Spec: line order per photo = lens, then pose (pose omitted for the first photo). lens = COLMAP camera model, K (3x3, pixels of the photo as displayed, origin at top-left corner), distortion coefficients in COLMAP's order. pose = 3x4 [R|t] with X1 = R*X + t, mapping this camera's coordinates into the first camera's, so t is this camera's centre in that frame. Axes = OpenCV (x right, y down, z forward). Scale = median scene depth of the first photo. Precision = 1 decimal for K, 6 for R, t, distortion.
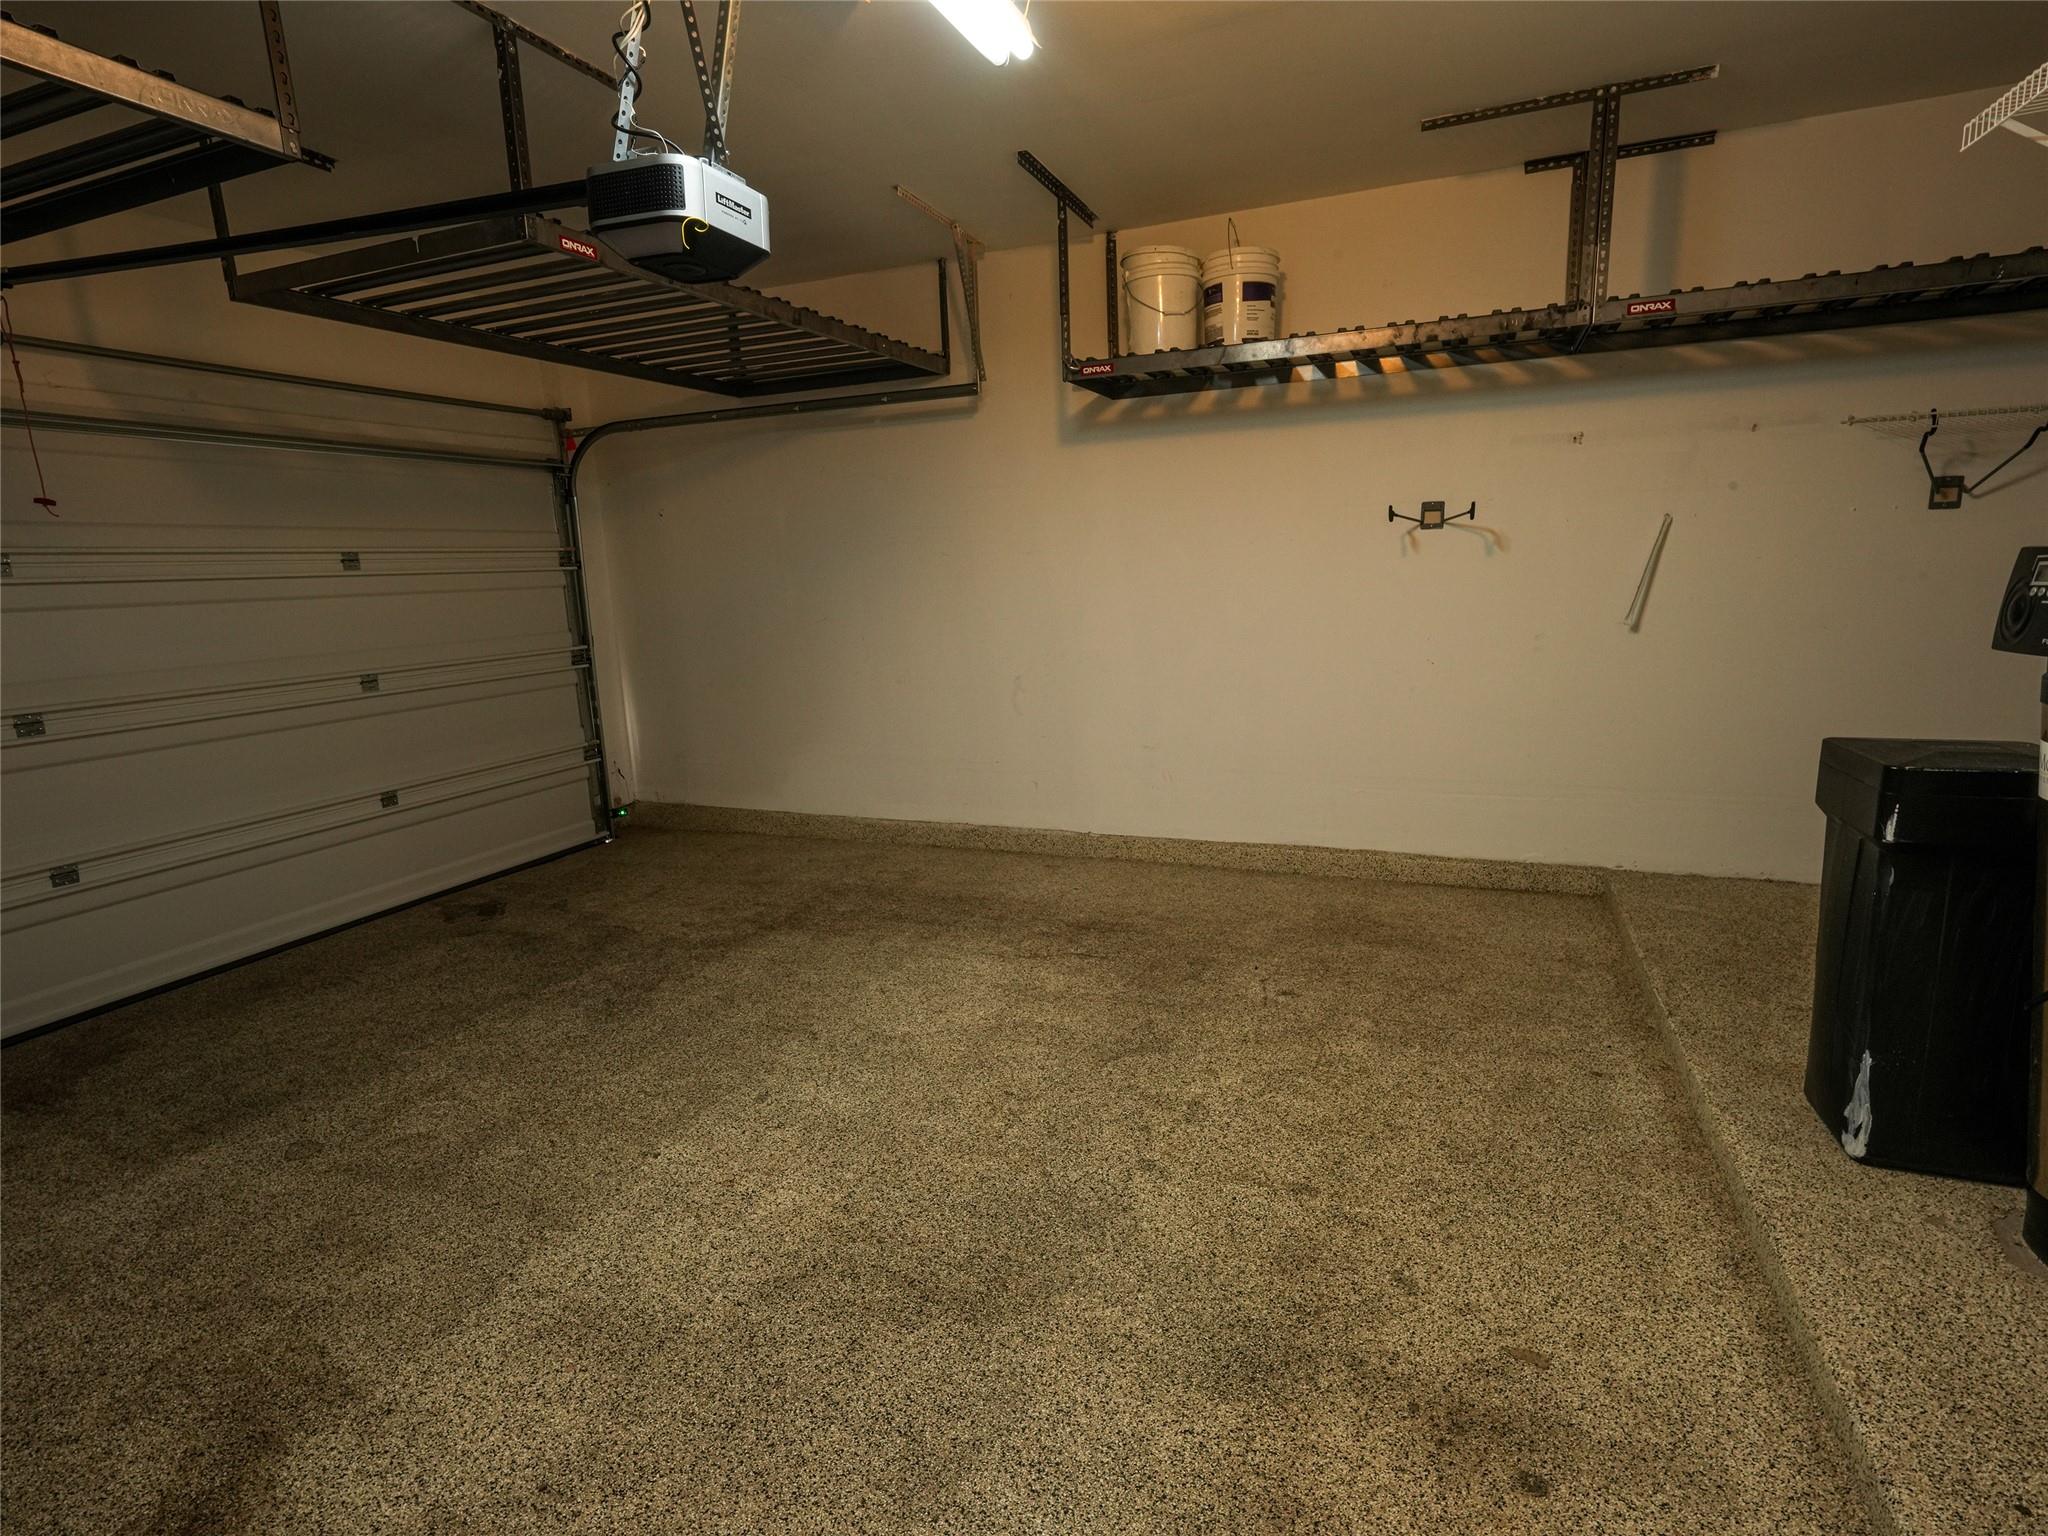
lens RADIAL K [[989.8, 0, 1020.9], [0, 989.8, 762.3], [0, 0, 1]] dist [-0.001596, 0.000267]
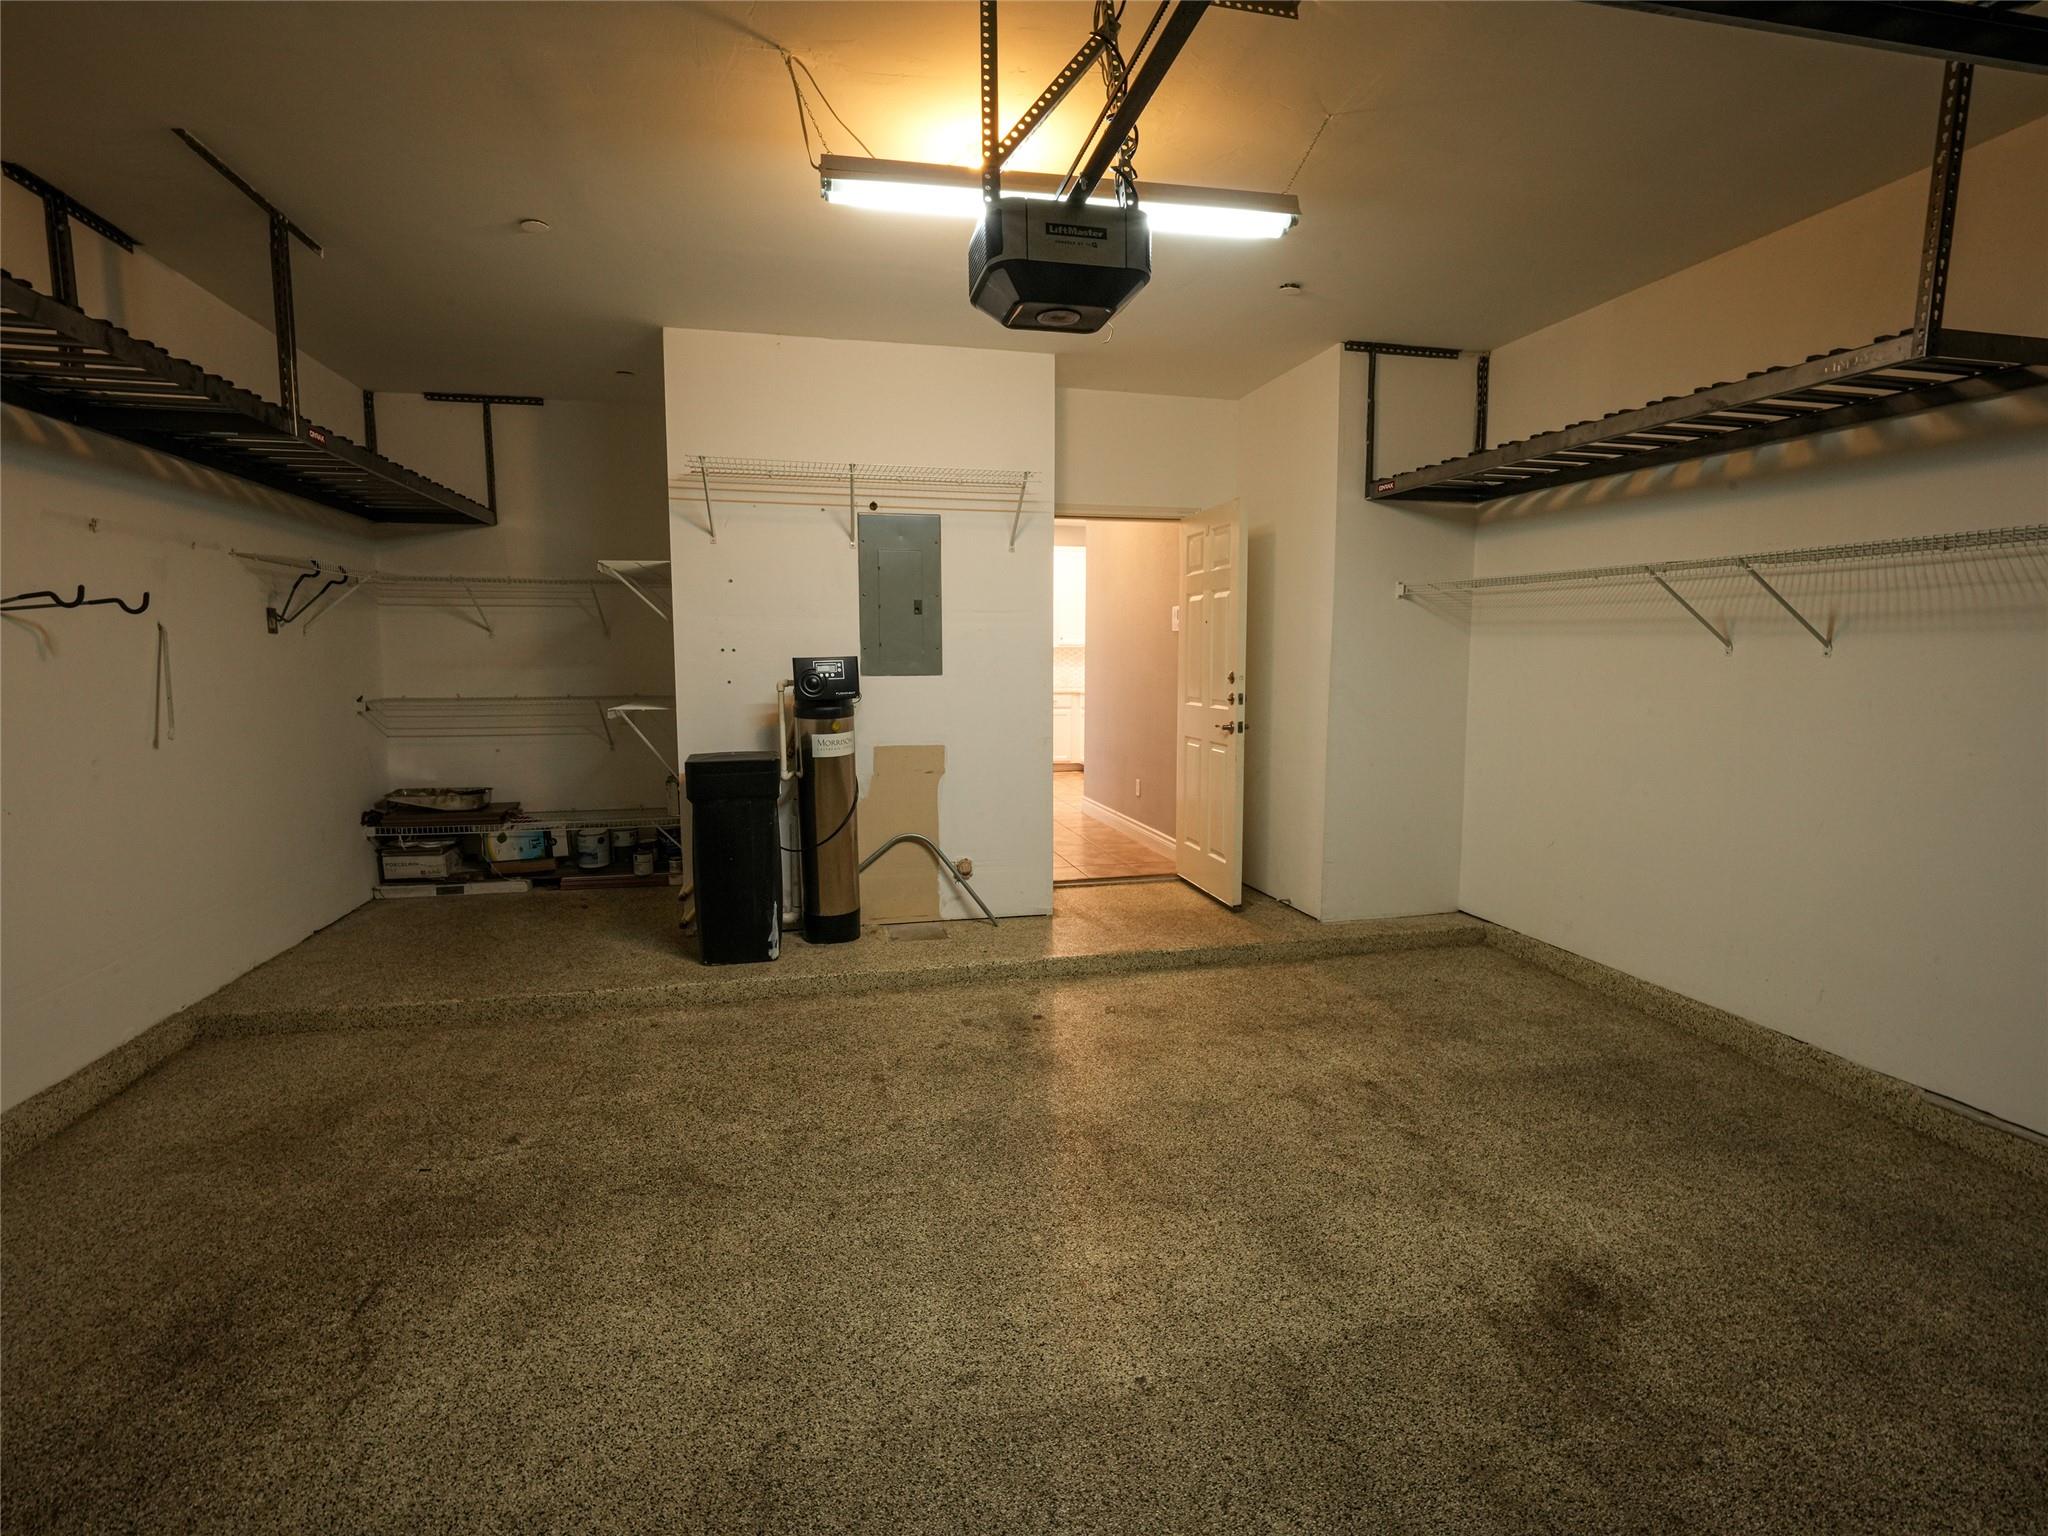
lens RADIAL K [[989.8, 0, 1020.9], [0, 989.8, 762.3], [0, 0, 1]] dist [-0.001596, 0.000267]
pose [[-0.560336, -0.053730, 0.826521, -0.892470], [0.182618, 0.965322, 0.186557, -0.221706], [-0.807883, 0.255472, -0.531092, 1.308379]]
